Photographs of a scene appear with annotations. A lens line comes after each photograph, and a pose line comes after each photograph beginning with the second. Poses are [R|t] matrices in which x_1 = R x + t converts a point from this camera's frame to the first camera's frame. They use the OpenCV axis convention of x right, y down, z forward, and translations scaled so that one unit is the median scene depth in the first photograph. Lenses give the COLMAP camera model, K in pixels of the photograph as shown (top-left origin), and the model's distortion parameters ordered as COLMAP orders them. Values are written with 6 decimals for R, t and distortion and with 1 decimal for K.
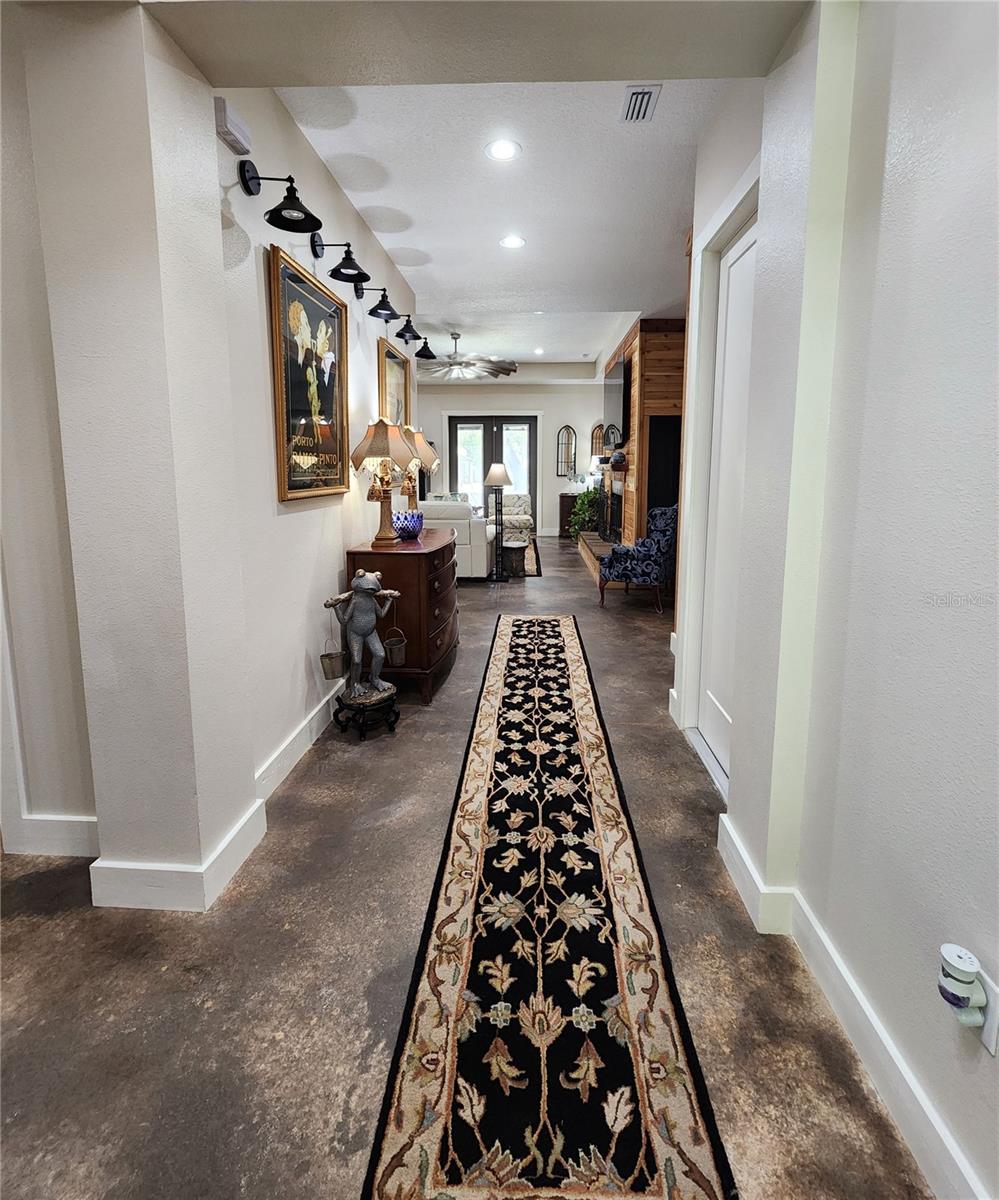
lens RADIAL K [[541.0, 0, 500.1], [0, 541.0, 544.3], [0, 0, 1]] dist [0.001779, 0.000761]
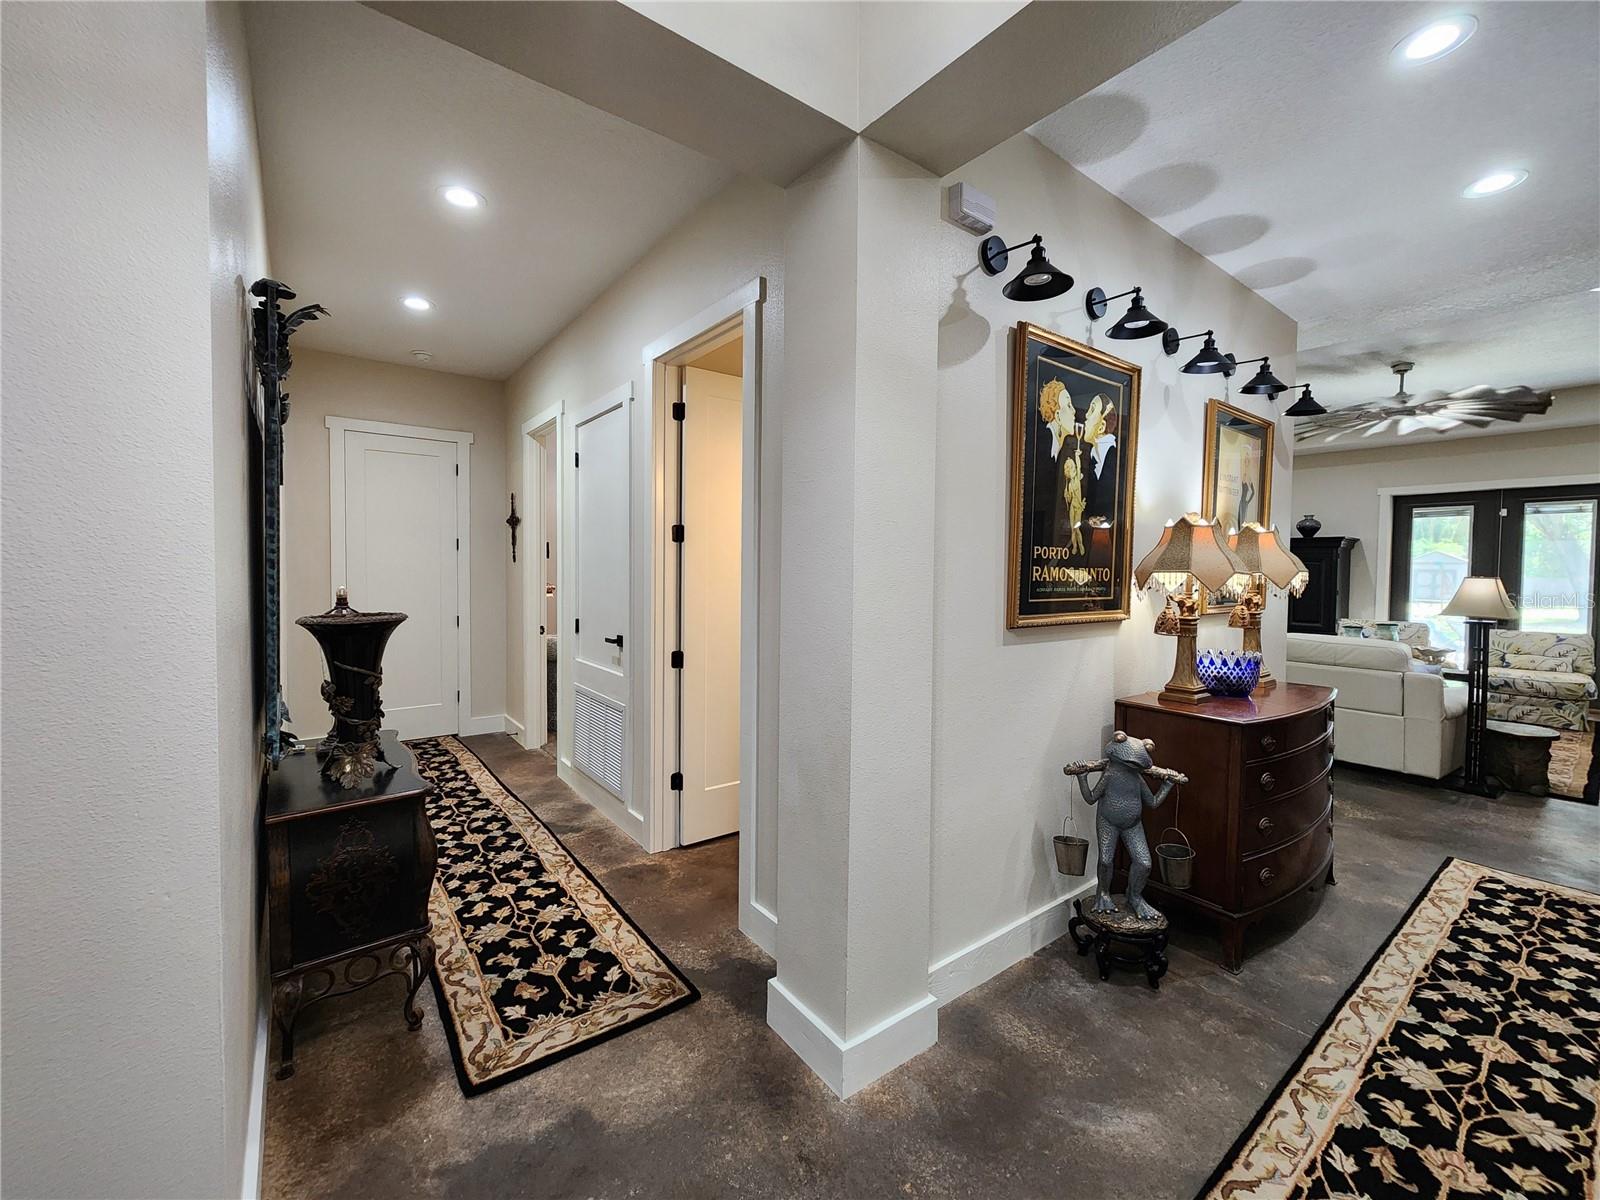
lens RADIAL K [[646.0, 0, 800.0], [0, 646.0, 600.0], [0, 0, 1]] dist [0.008002, -0.005499]
pose [[0.648258, 0.039529, -0.760394, 0.096712], [-0.114211, 0.992401, -0.045779, -0.033334], [0.752806, 0.116522, 0.647847, 0.110926]]
